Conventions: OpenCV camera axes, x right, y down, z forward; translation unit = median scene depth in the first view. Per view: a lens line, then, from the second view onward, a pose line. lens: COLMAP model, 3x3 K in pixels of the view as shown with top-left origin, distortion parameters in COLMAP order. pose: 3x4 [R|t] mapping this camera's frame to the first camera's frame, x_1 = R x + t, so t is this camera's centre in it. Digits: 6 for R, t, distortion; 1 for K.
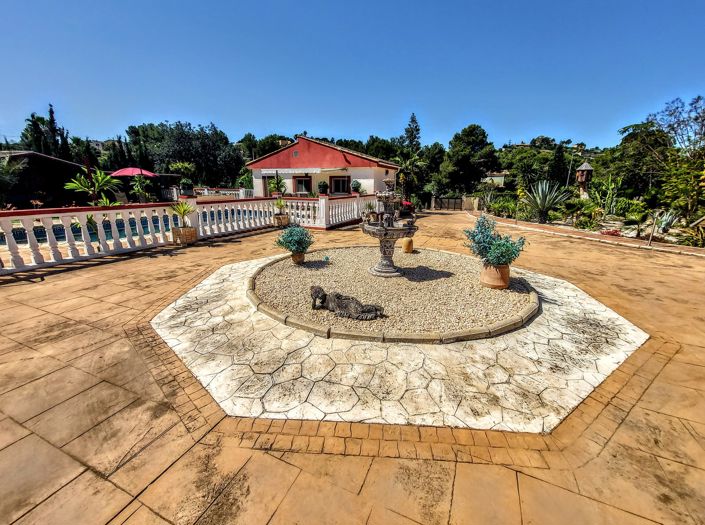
lens RADIAL K [[290.6, 0, 352.5], [0, 290.6, 262.5], [0, 0, 1]] dist [0.012433, 0.000142]
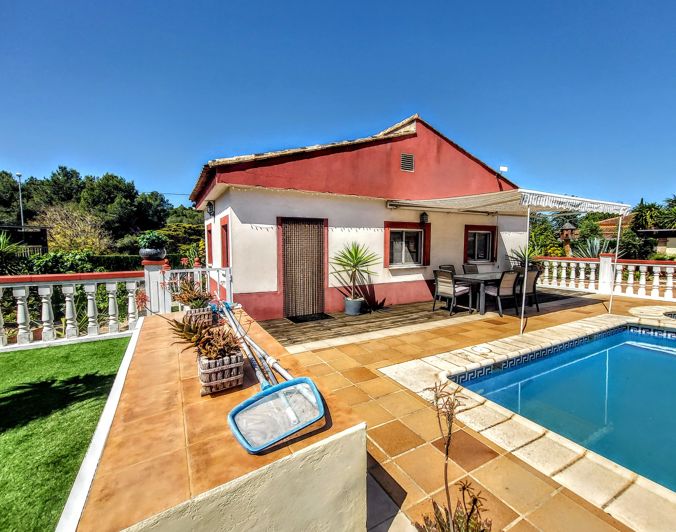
lens RADIAL K [[305.0, 0, 349.1], [0, 305.0, 267.0], [0, 0, 1]] dist [0.000446, -0.000120]
pose [[0.583461, -0.073389, 0.808818, -0.502207], [0.215918, 0.974084, -0.067373, -0.216562], [-0.782913, 0.213948, 0.584186, 0.791168]]
